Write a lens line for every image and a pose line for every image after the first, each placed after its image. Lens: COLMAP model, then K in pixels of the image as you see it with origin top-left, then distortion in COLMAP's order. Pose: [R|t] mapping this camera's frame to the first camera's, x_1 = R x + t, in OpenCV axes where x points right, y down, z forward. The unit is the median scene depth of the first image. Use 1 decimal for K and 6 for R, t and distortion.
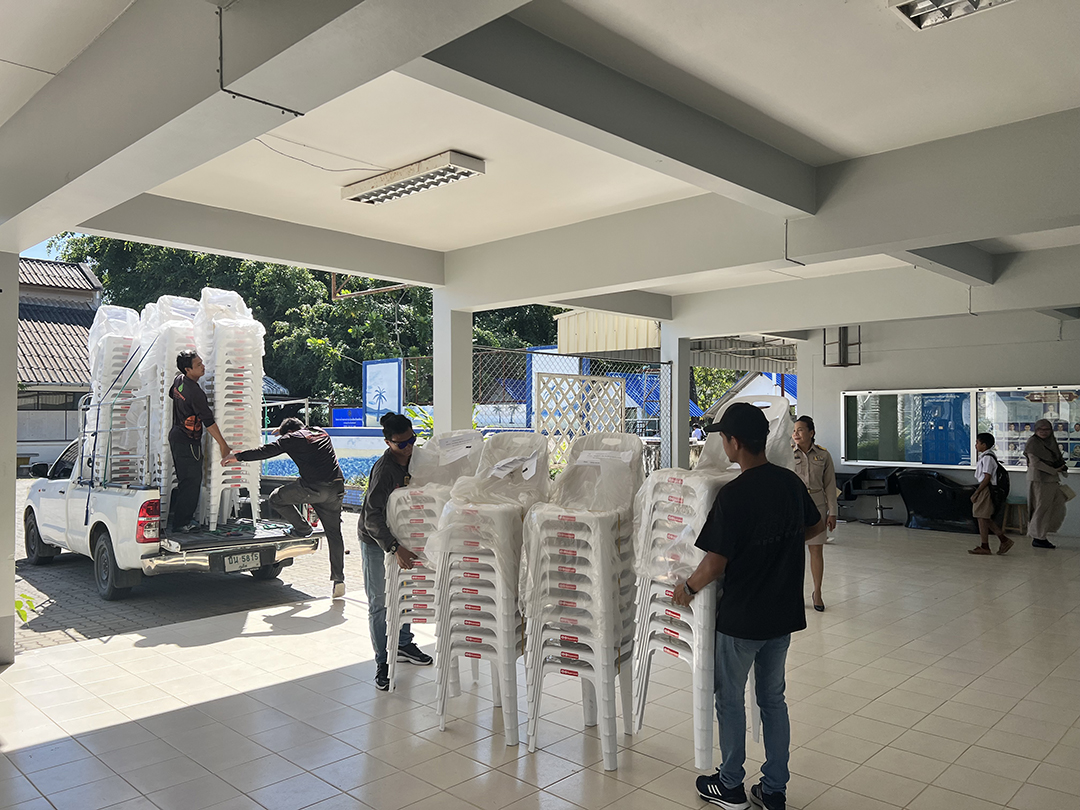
lens RADIAL K [[816.3, 0, 542.7], [0, 816.3, 418.8], [0, 0, 1]] dist [0.063979, -0.070634]
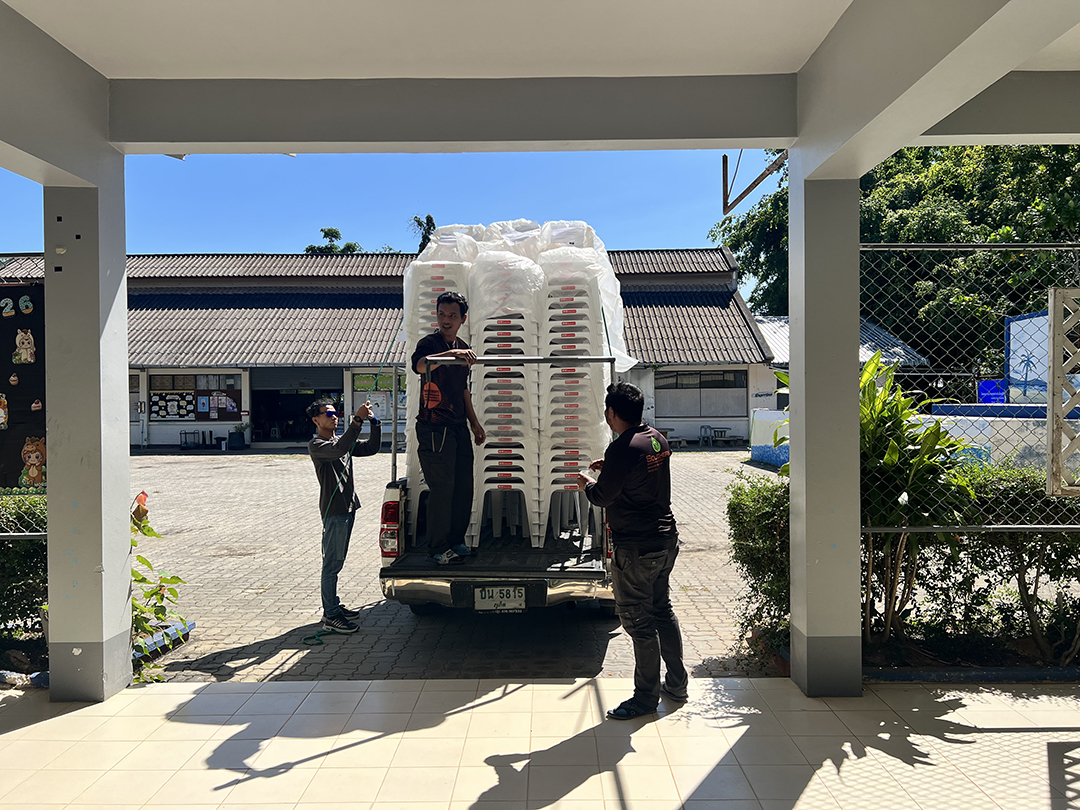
lens RADIAL K [[816.3, 0, 543.1], [0, 816.3, 409.9], [0, 0, 1]] dist [0.063979, -0.070634]
pose [[0.688897, 0.003027, -0.724853, 0.163346], [0.010259, 0.999850, 0.013926, 0.002928], [0.724787, -0.017030, 0.688763, 0.525882]]
